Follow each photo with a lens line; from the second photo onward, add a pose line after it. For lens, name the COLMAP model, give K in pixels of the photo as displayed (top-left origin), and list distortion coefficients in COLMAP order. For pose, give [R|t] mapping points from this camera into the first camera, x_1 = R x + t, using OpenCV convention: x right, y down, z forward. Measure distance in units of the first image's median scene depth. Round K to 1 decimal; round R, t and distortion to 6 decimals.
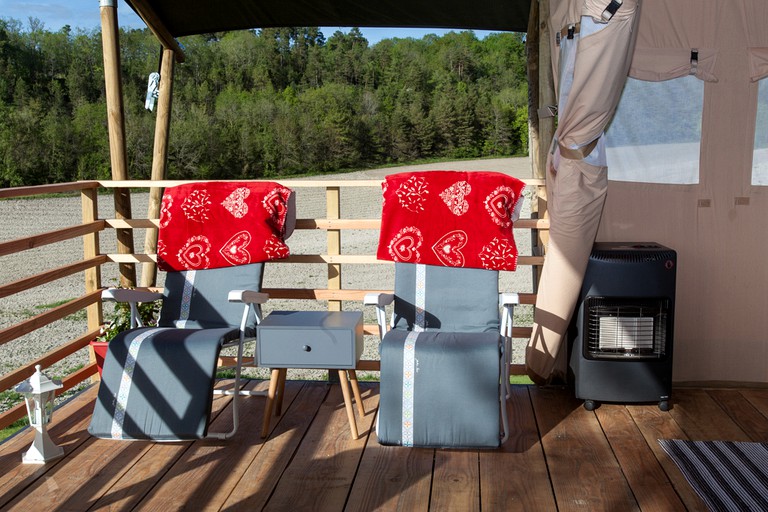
lens RADIAL K [[811.9, 0, 384.0], [0, 811.9, 256.0], [0, 0, 1]] dist [-0.014044, 0.009635]
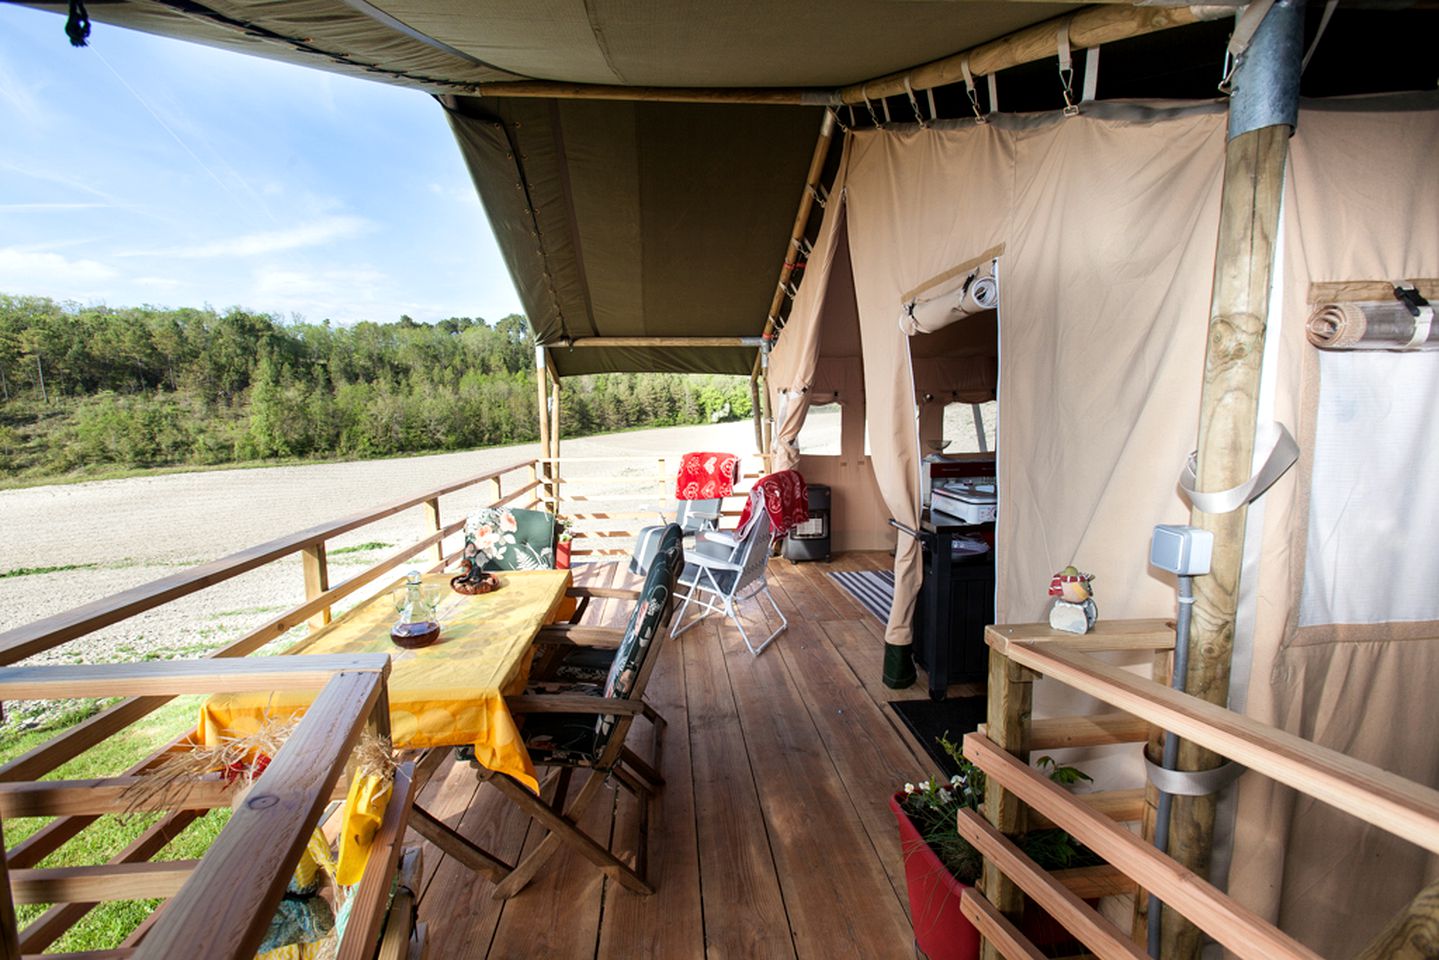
lens RADIAL K [[638.8, 0, 711.7], [0, 638.8, 481.6], [0, 0, 1]] dist [-0.028600, 0.023070]
pose [[0.984667, -0.025361, 0.172592, -0.002442], [0.031223, 0.999021, -0.031334, 0.000220], [-0.171629, 0.036242, 0.984495, -0.006131]]
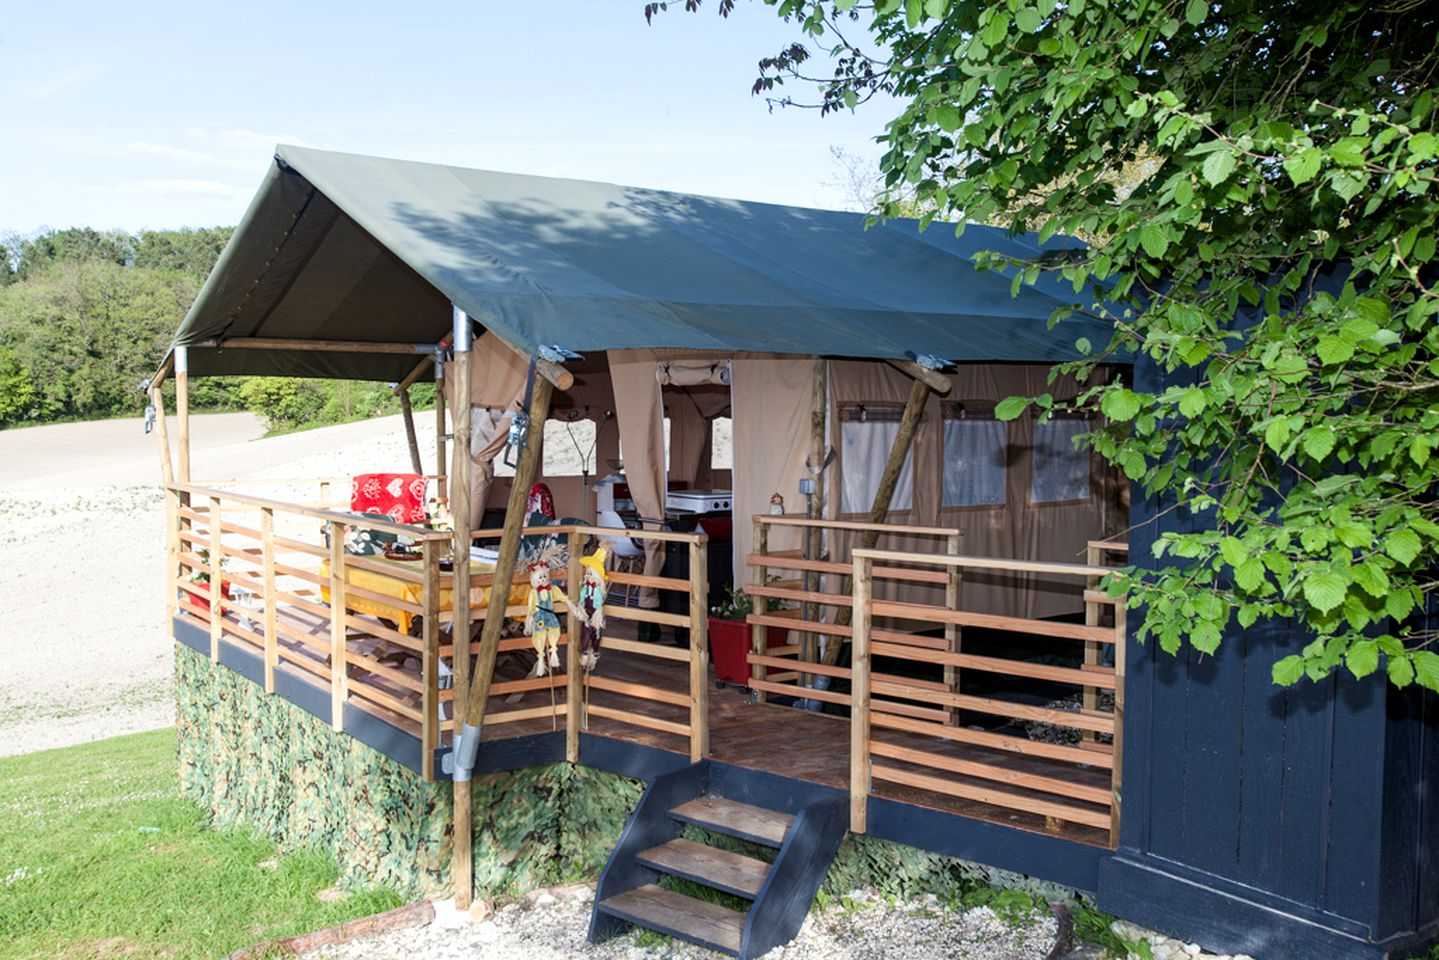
lens RADIAL K [[1521.3, 0, 719.5], [0, 1521.3, 480.0], [0, 0, 1]] dist [-0.014044, 0.009635]
pose [[0.753847, -0.021335, 0.656704, -1.045703], [0.082127, 0.994694, -0.061961, 0.120465], [-0.651898, 0.100642, 0.751599, -1.084351]]
